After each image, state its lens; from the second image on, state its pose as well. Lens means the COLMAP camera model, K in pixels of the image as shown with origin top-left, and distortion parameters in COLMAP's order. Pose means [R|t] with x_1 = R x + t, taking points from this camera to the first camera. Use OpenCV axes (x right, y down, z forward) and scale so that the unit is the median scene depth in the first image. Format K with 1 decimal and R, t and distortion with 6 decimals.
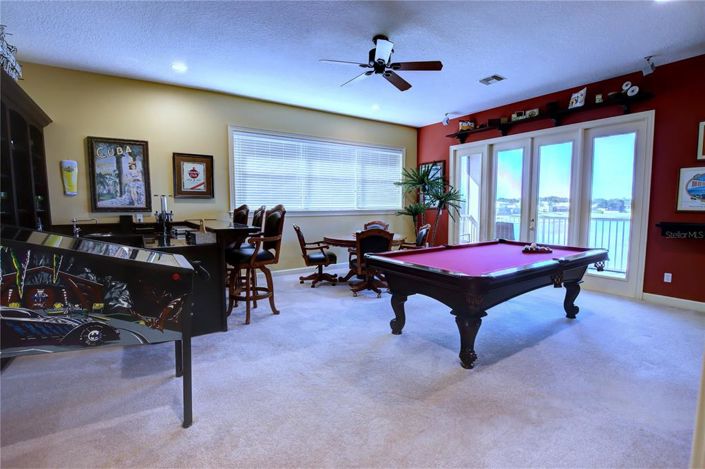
lens RADIAL K [[337.6, 0, 352.7], [0, 337.6, 235.7], [0, 0, 1]] dist [-0.029867, 0.002411]
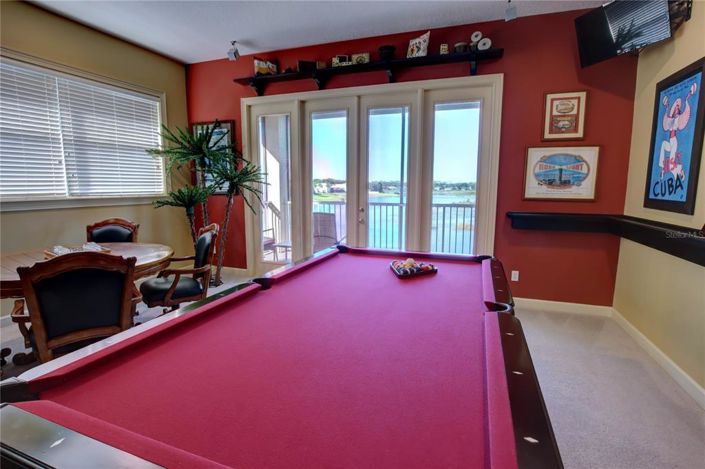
lens RADIAL K [[337.6, 0, 357.1], [0, 337.6, 236.2], [0, 0, 1]] dist [-0.029867, 0.002411]
pose [[0.808150, -0.077877, 0.583805, 0.076873], [0.043897, 0.996427, 0.072153, -0.038933], [-0.587339, -0.032683, 0.808681, 0.357820]]
